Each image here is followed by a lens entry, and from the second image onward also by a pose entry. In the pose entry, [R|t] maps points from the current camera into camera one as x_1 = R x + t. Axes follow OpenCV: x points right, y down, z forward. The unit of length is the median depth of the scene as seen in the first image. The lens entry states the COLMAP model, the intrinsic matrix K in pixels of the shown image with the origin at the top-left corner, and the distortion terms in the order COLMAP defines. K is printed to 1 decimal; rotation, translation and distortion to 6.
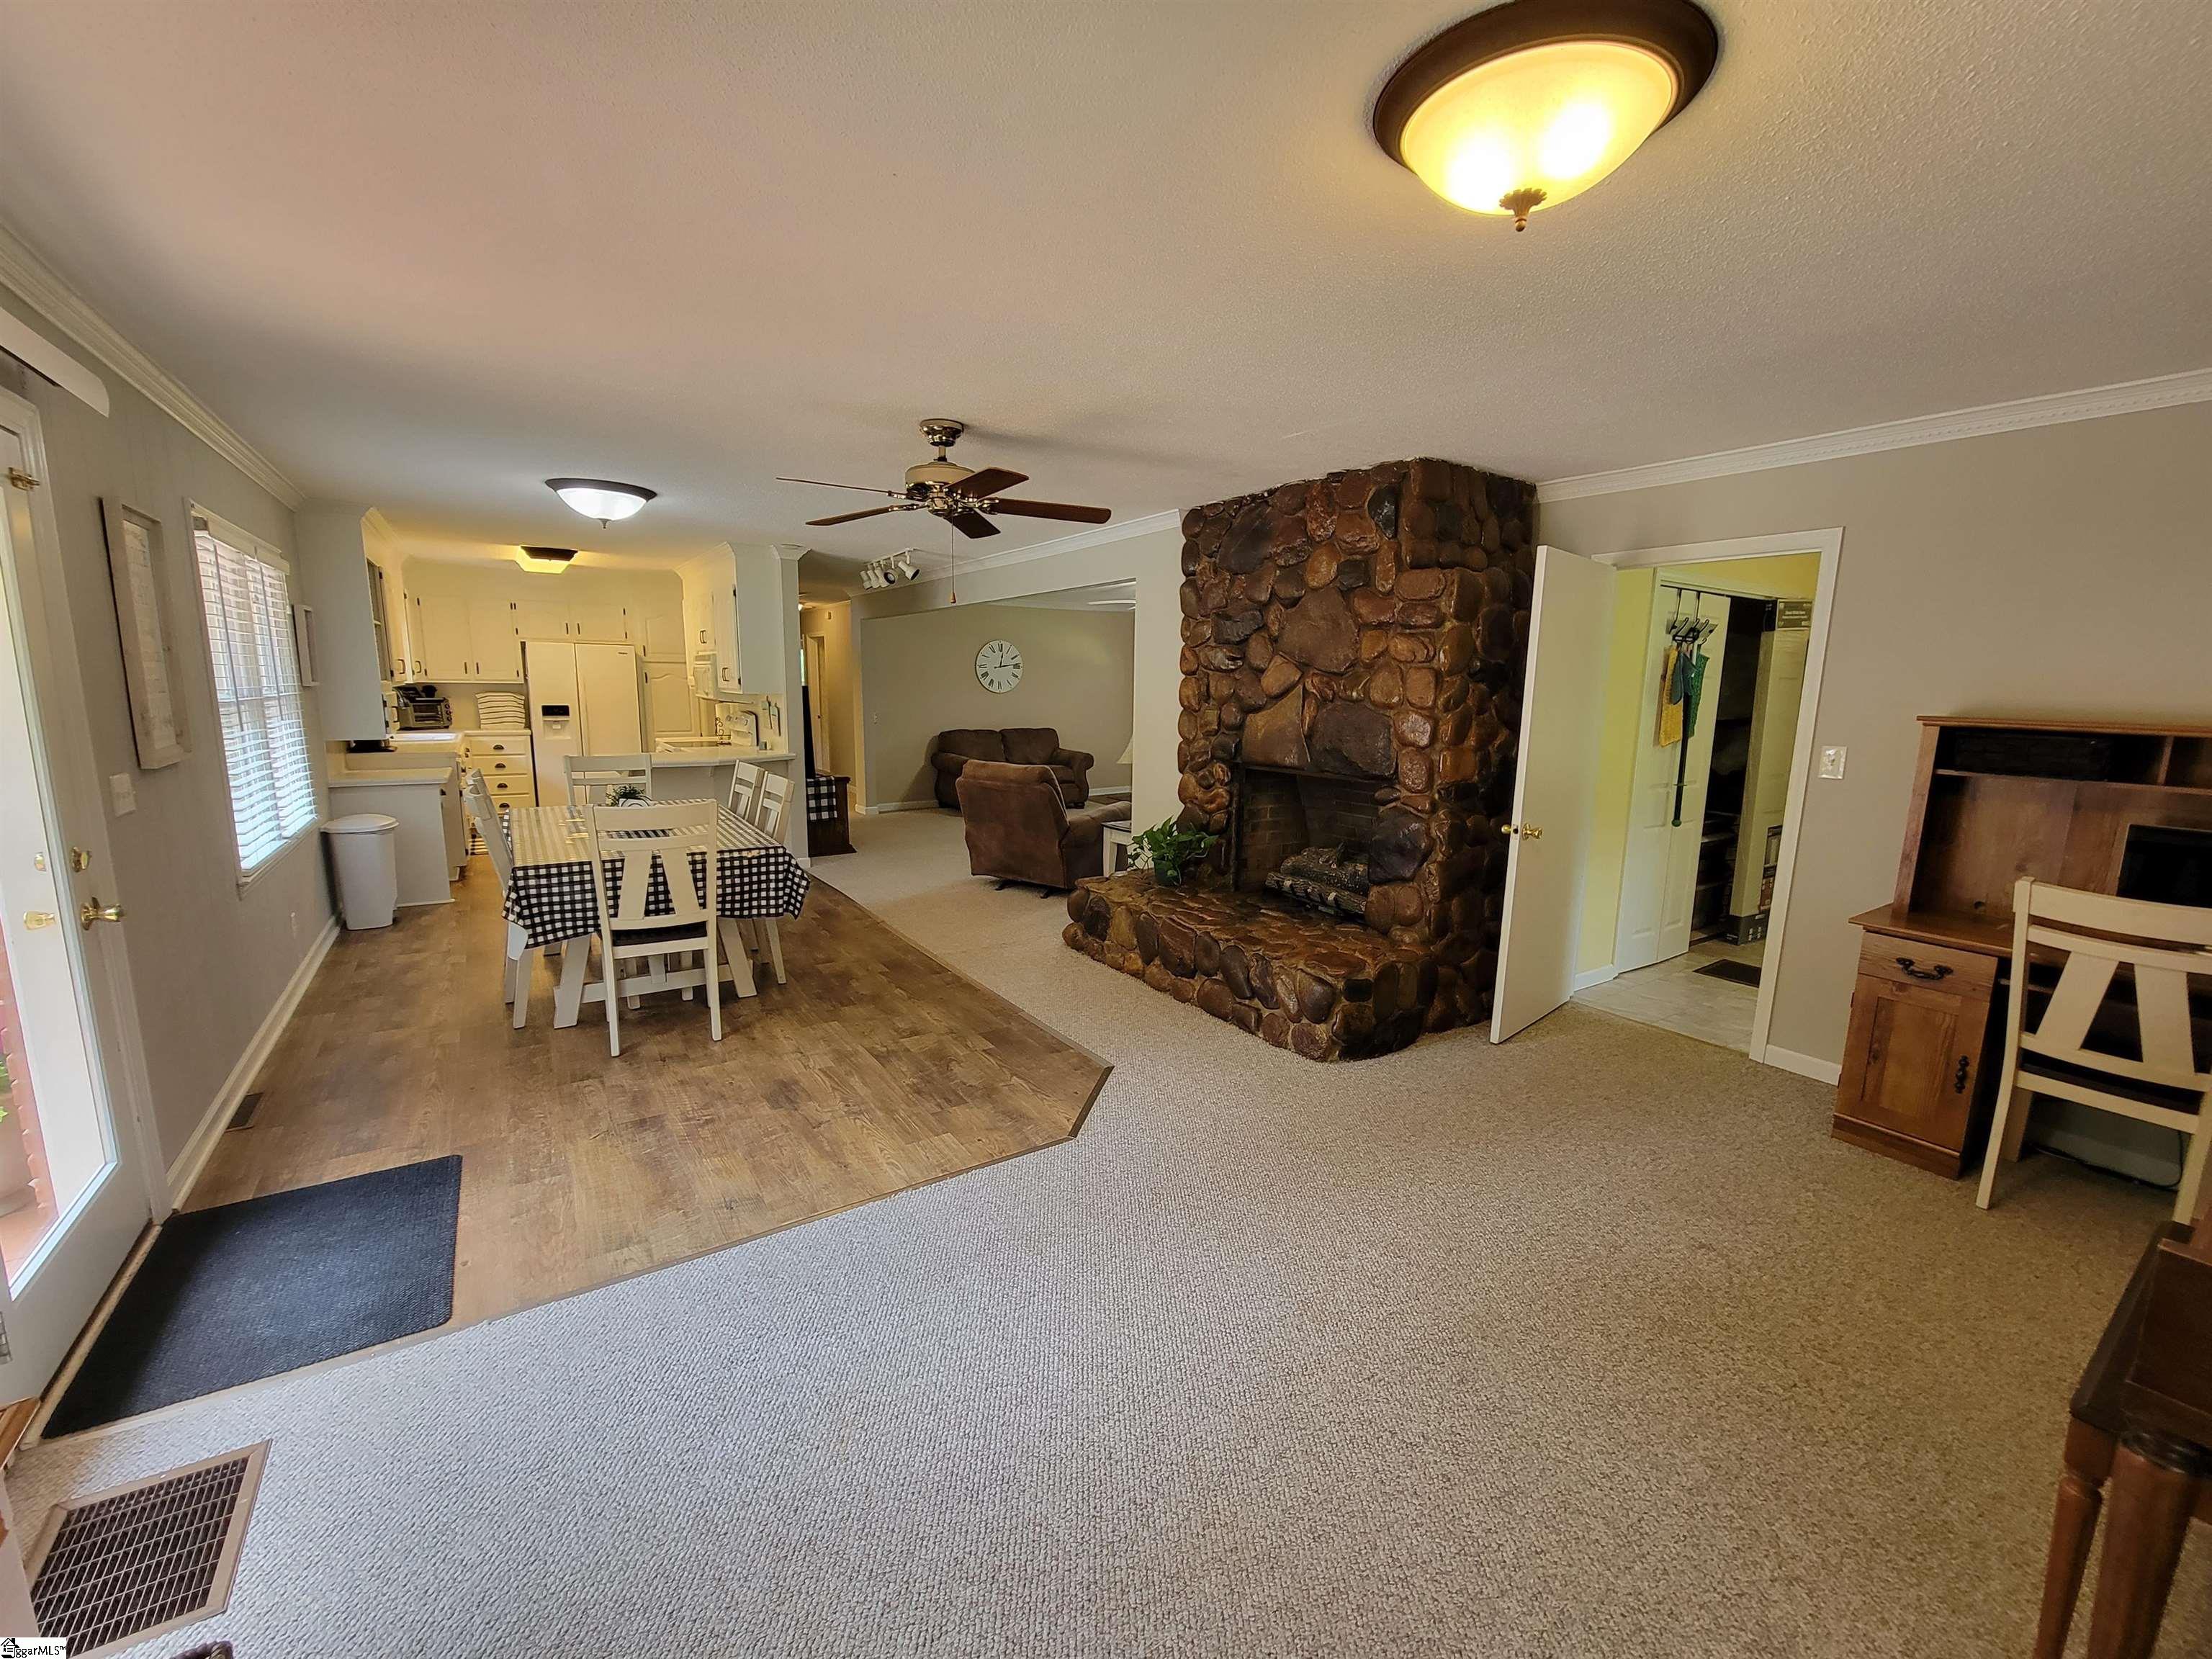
lens RADIAL K [[910.2, 0, 1106.0], [0, 910.2, 829.5], [0, 0, 1]] dist [-0.007688, -0.000300]
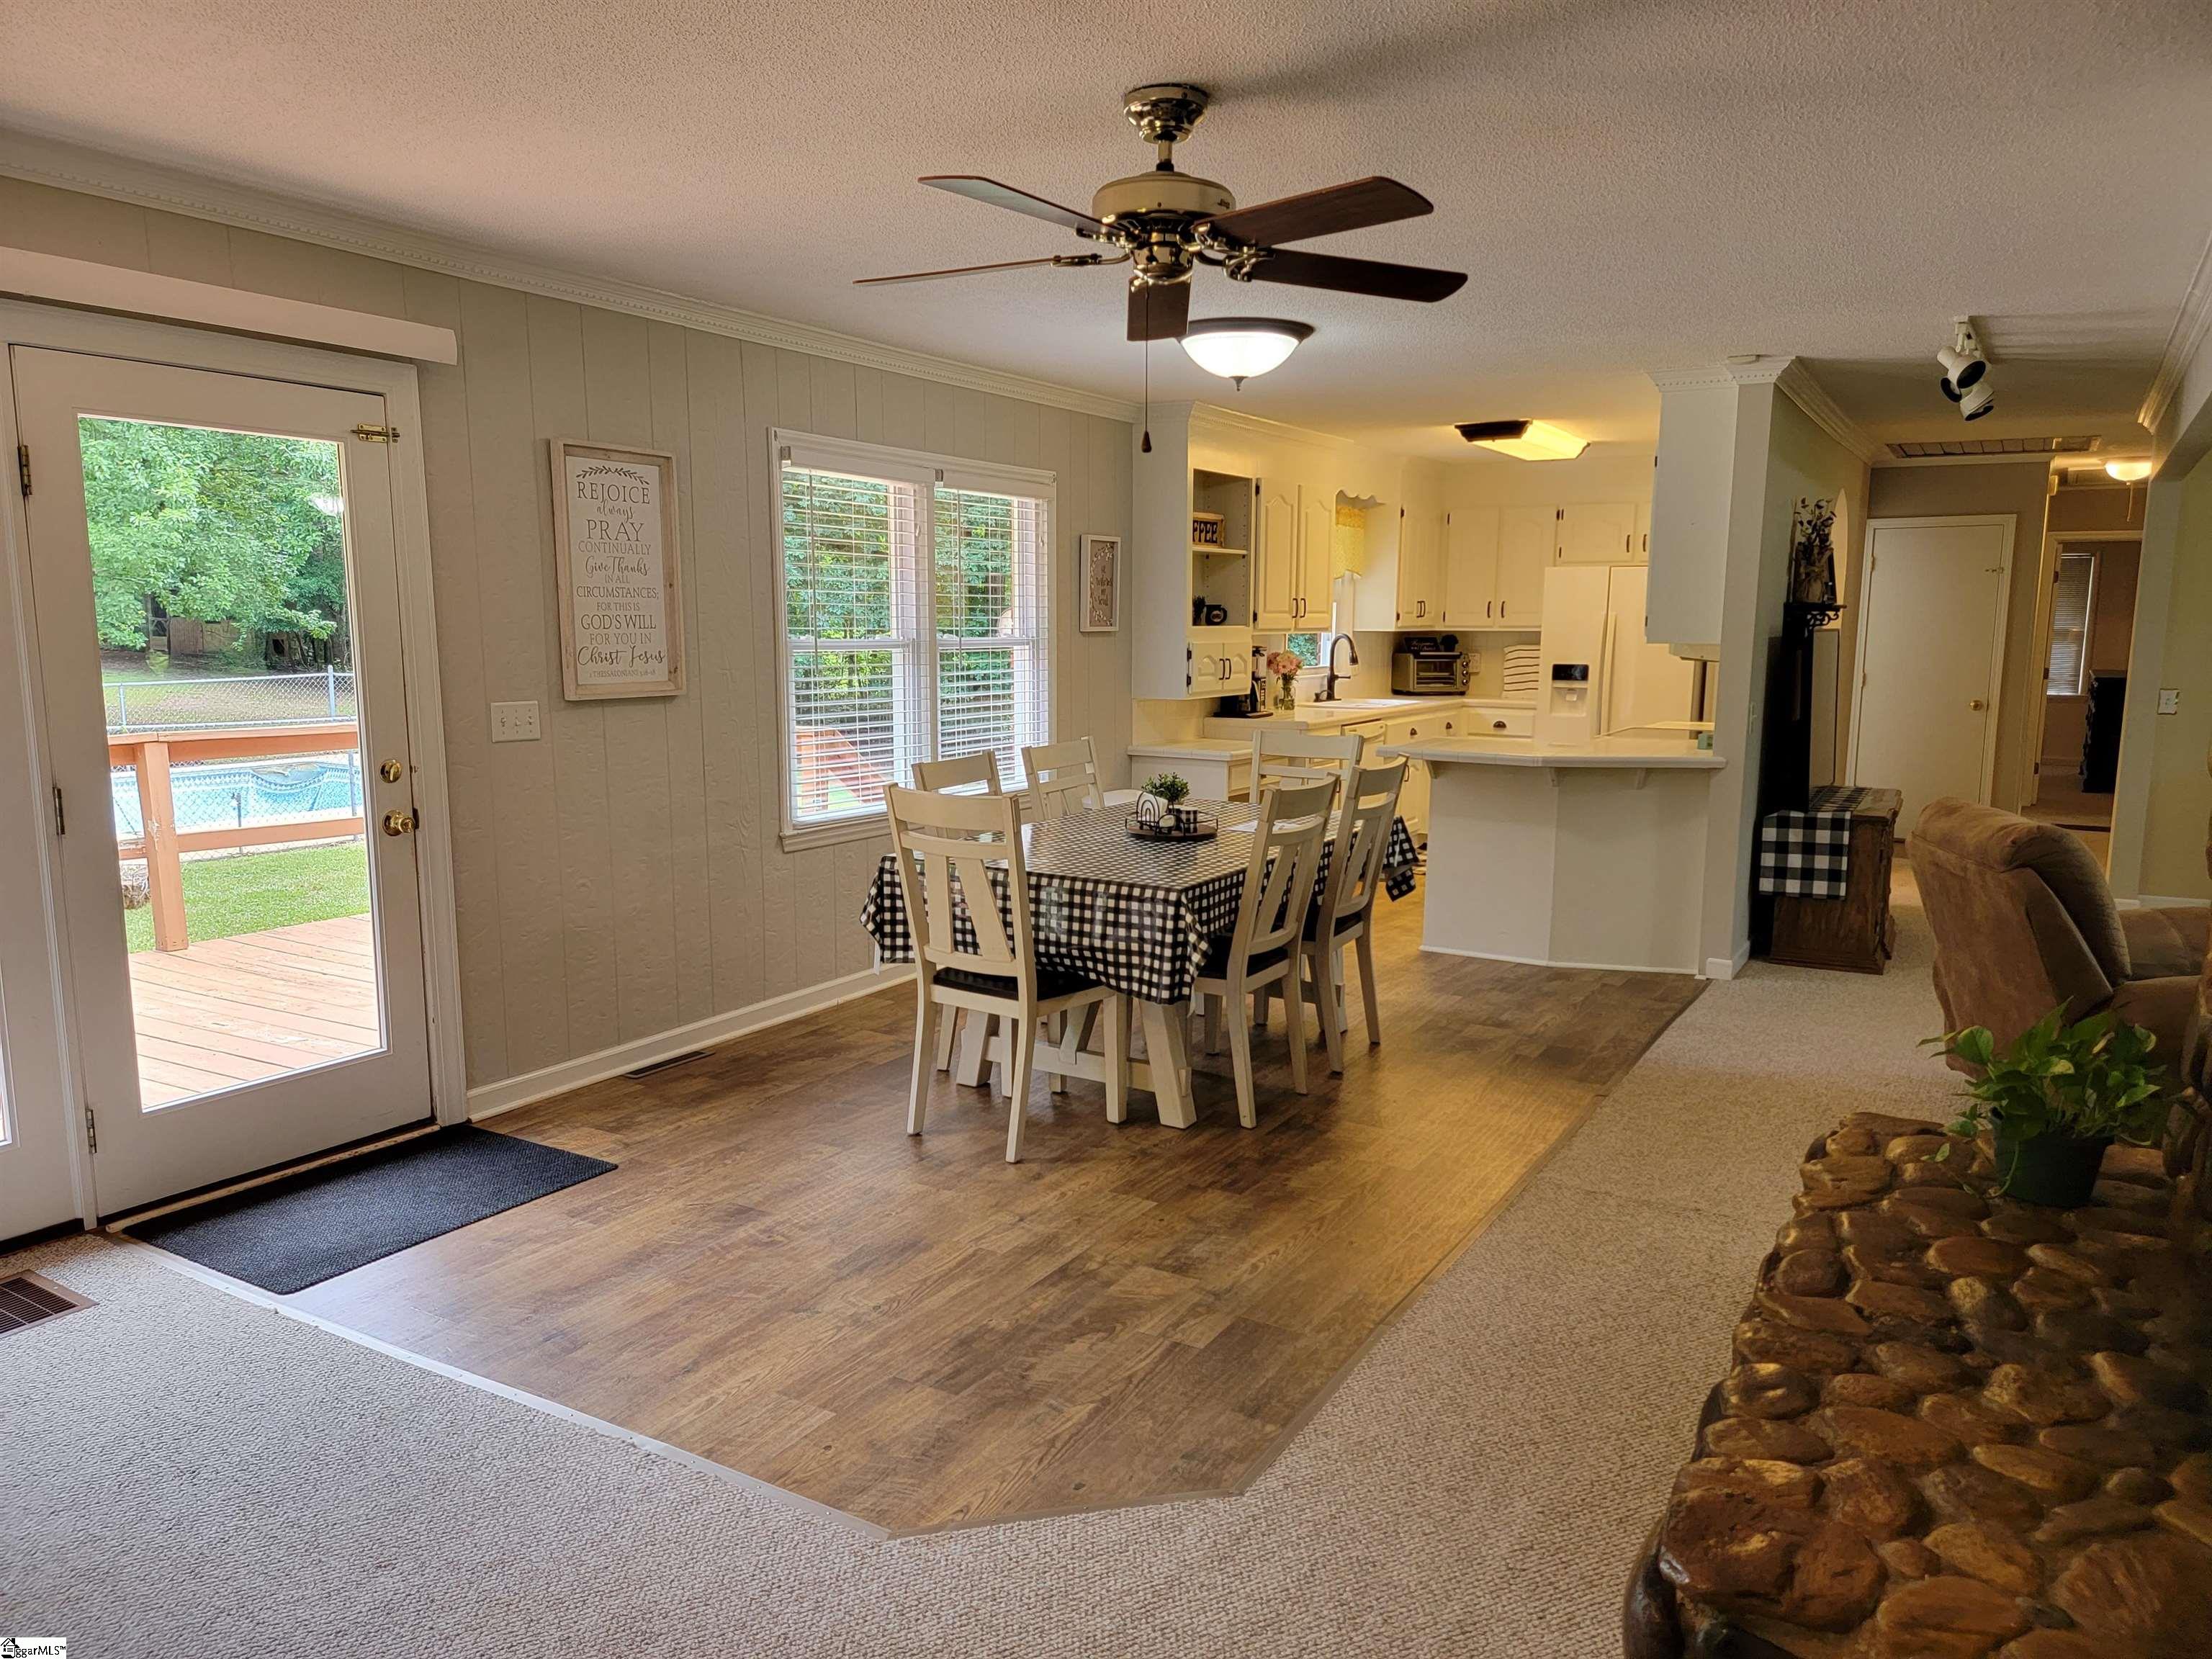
lens RADIAL K [[1524.6, 0, 1110.8], [0, 1524.6, 822.2], [0, 0, 1]] dist [0.078002, -0.001594]
pose [[0.429229, 0.105081, -0.897062, 0.438009], [-0.144372, 0.988421, 0.046703, -0.054384], [0.891582, 0.109464, 0.439430, 0.438815]]
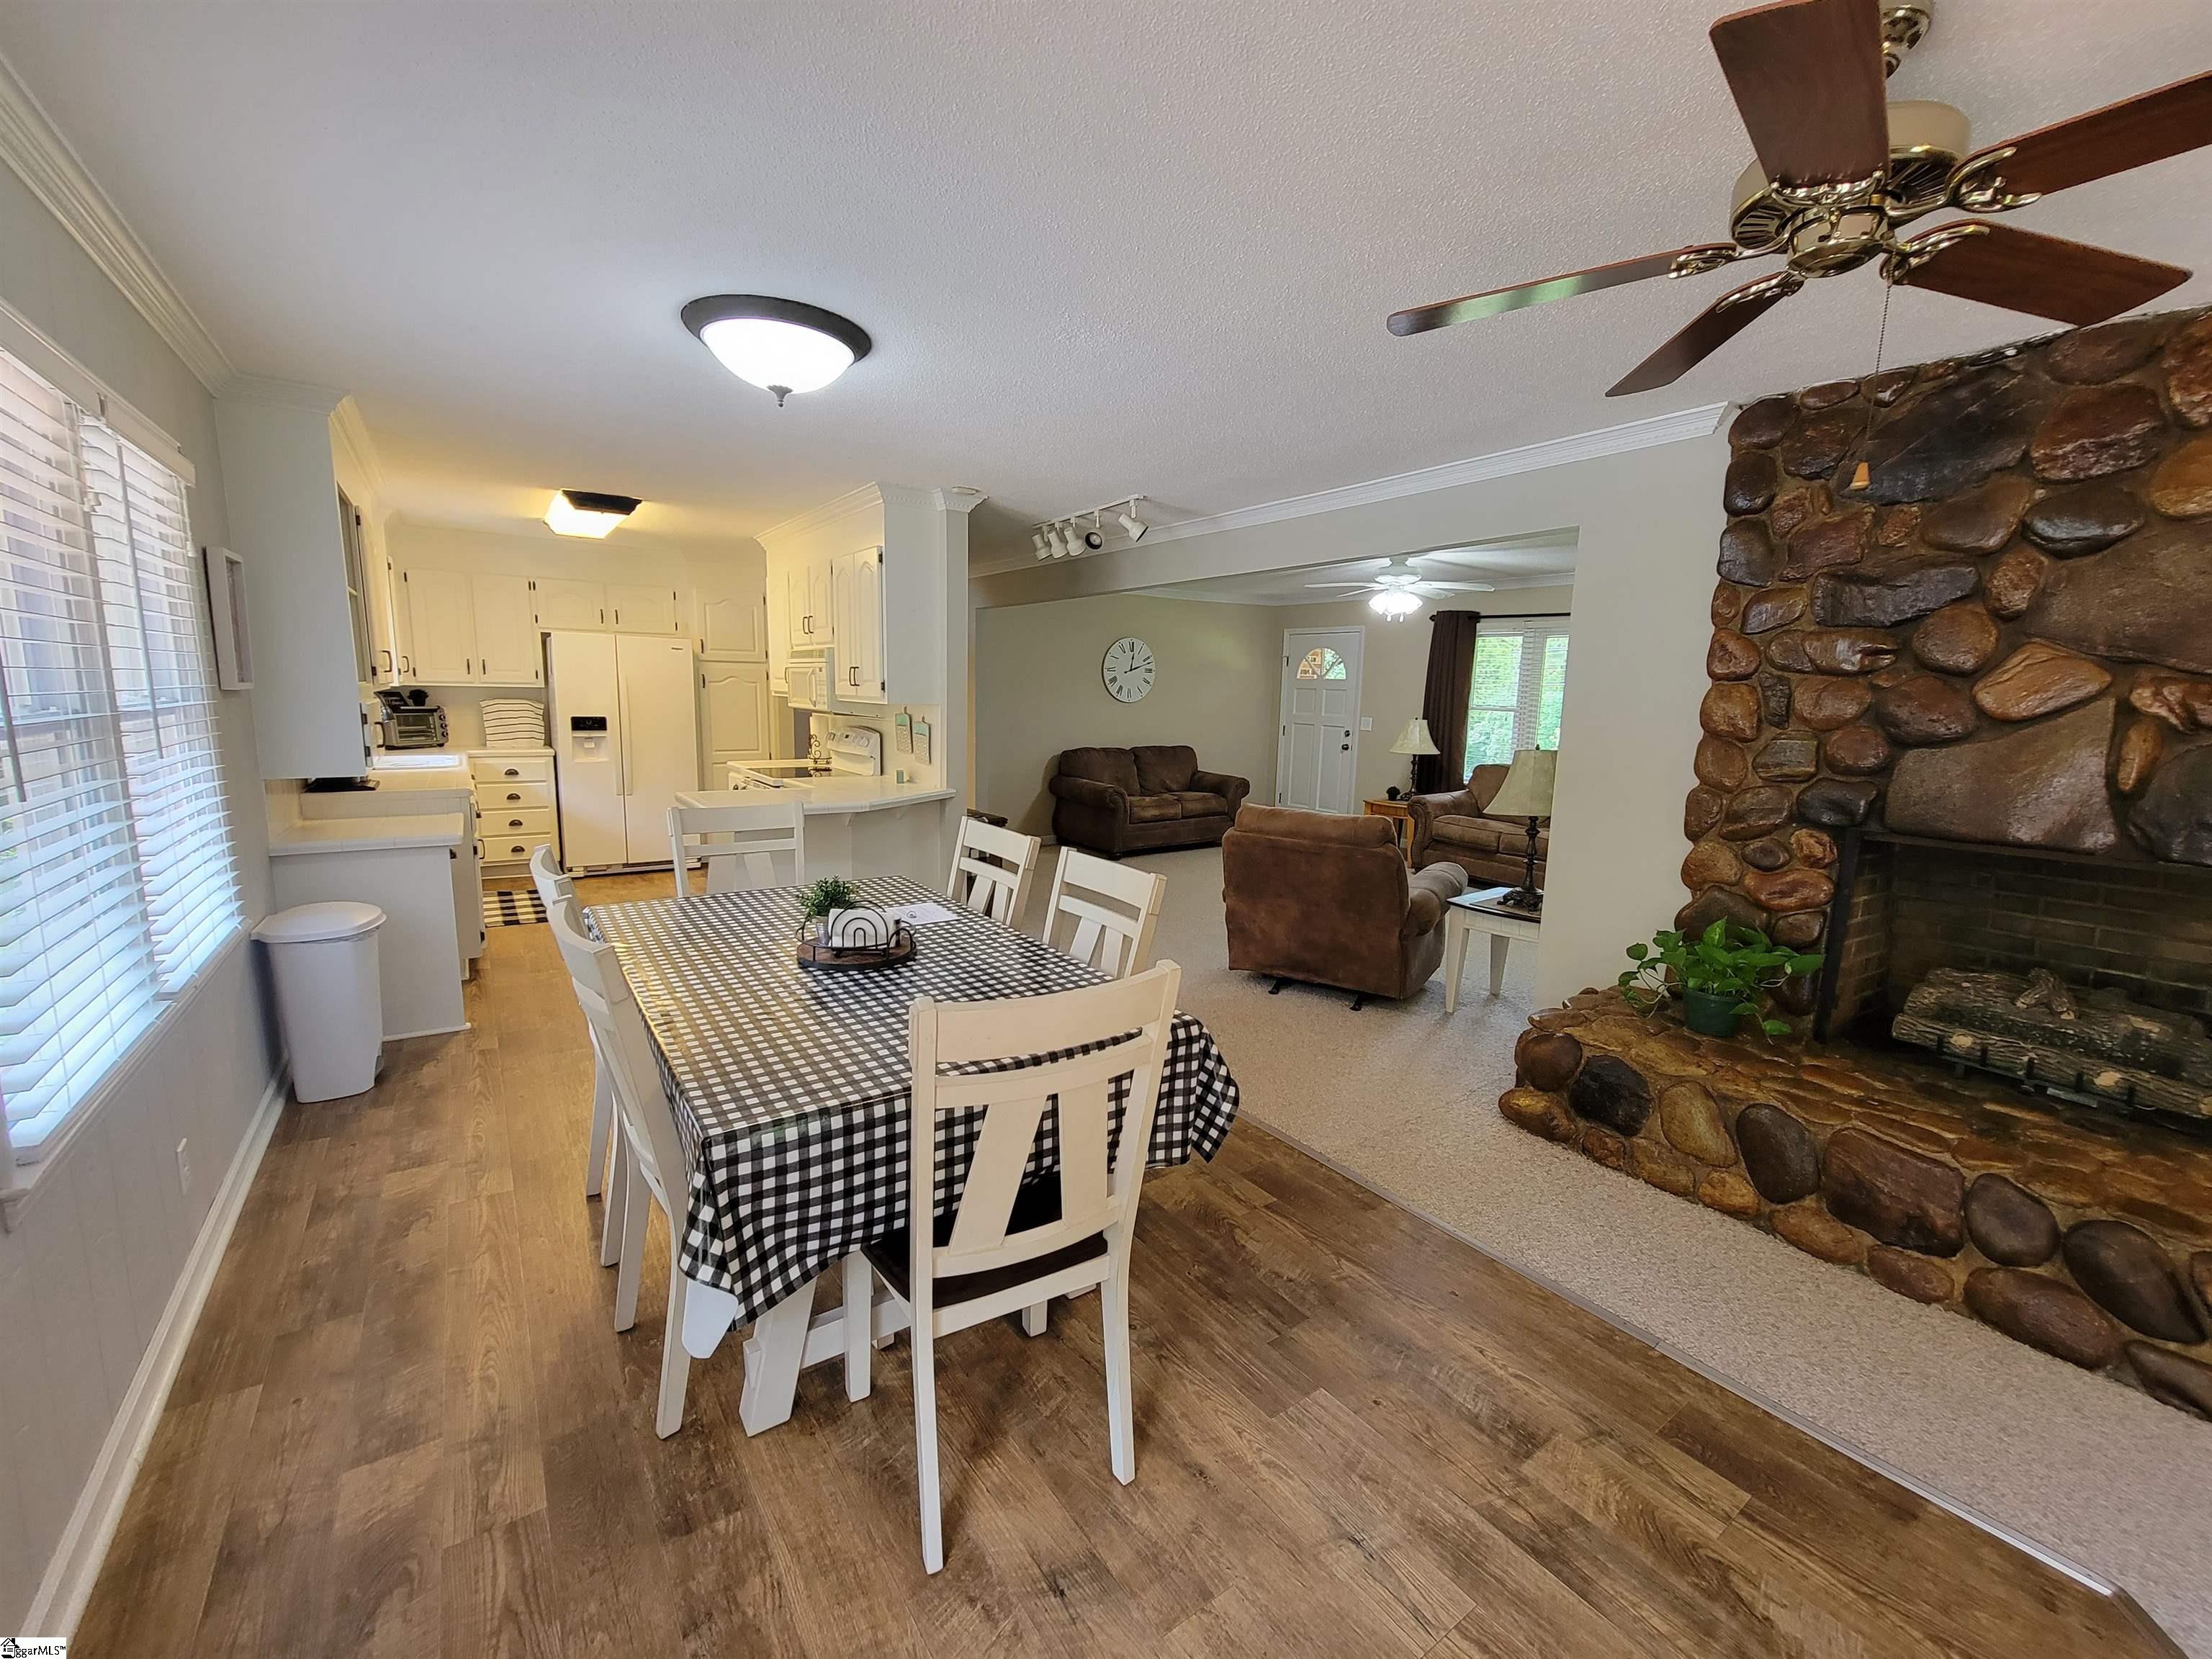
lens RADIAL K [[910.2, 0, 1106.0], [0, 910.2, 829.5], [0, 0, 1]] dist [-0.007688, -0.000300]
pose [[0.999720, 0.002014, 0.023589, -0.354375], [-0.001820, 0.999964, -0.008259, -0.068800], [-0.023605, 0.008214, 0.999688, 0.431773]]
